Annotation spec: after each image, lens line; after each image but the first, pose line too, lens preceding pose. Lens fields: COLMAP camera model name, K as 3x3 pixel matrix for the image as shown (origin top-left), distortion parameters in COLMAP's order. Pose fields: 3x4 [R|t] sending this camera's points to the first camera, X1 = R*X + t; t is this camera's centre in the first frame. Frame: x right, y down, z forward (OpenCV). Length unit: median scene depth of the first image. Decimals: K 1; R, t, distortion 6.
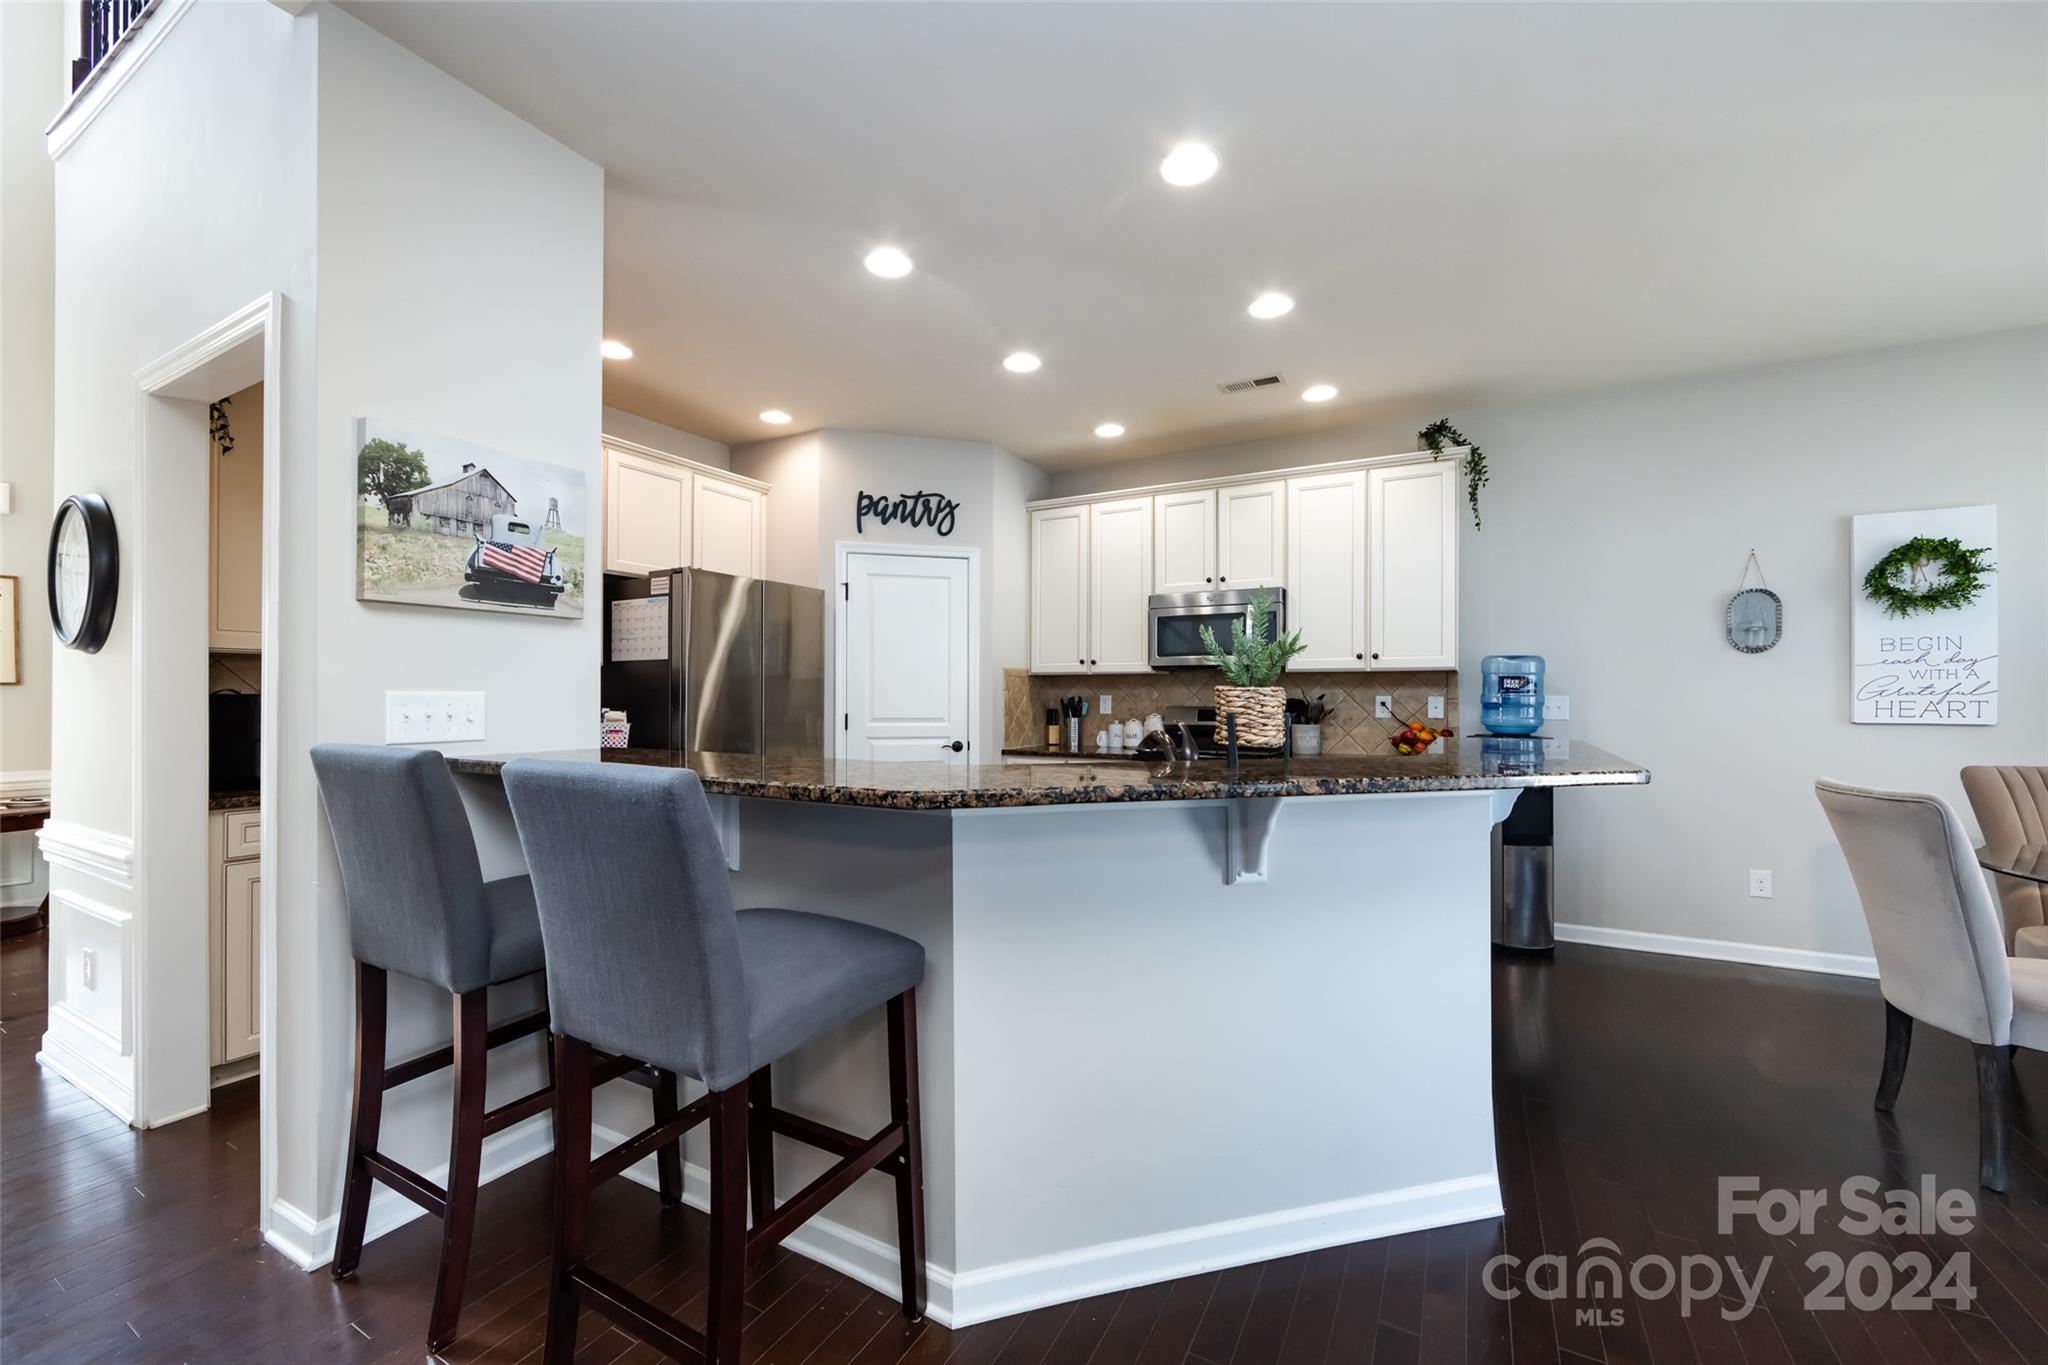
lens RADIAL K [[793.5, 0, 1023.3], [0, 793.5, 692.8], [0, 0, 1]] dist [-0.002429, -0.000264]
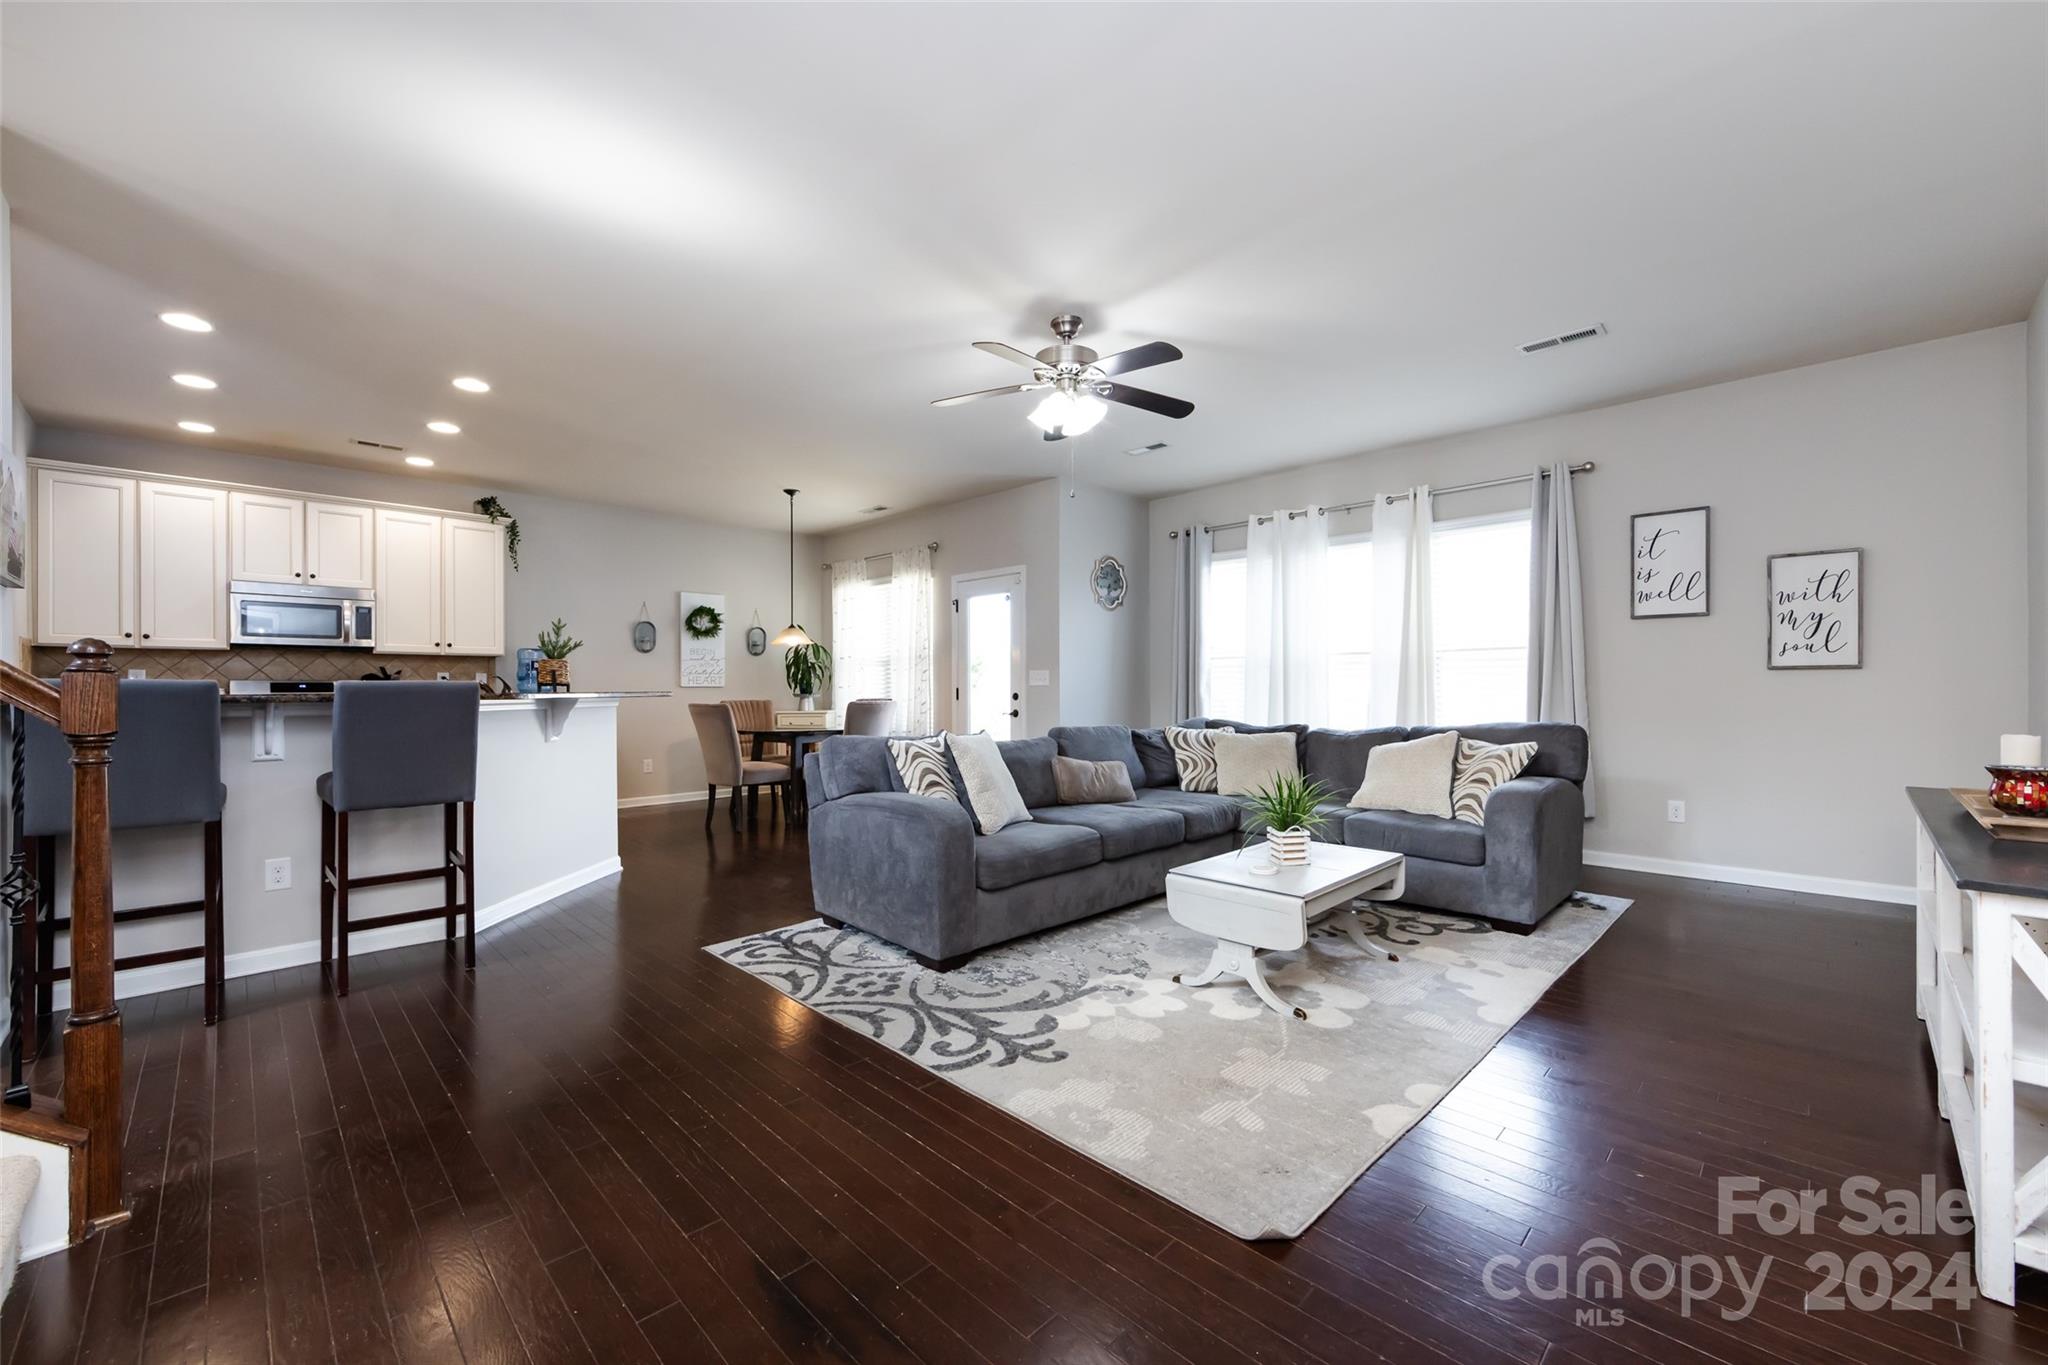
lens RADIAL K [[793.5, 0, 1023.3], [0, 793.5, 692.8], [0, 0, 1]] dist [-0.002429, -0.000264]
pose [[0.269704, -0.009507, 0.962896, -0.731107], [0.000859, 0.999953, 0.009632, 0.031504], [-0.962943, -0.001771, 0.269700, -0.455579]]
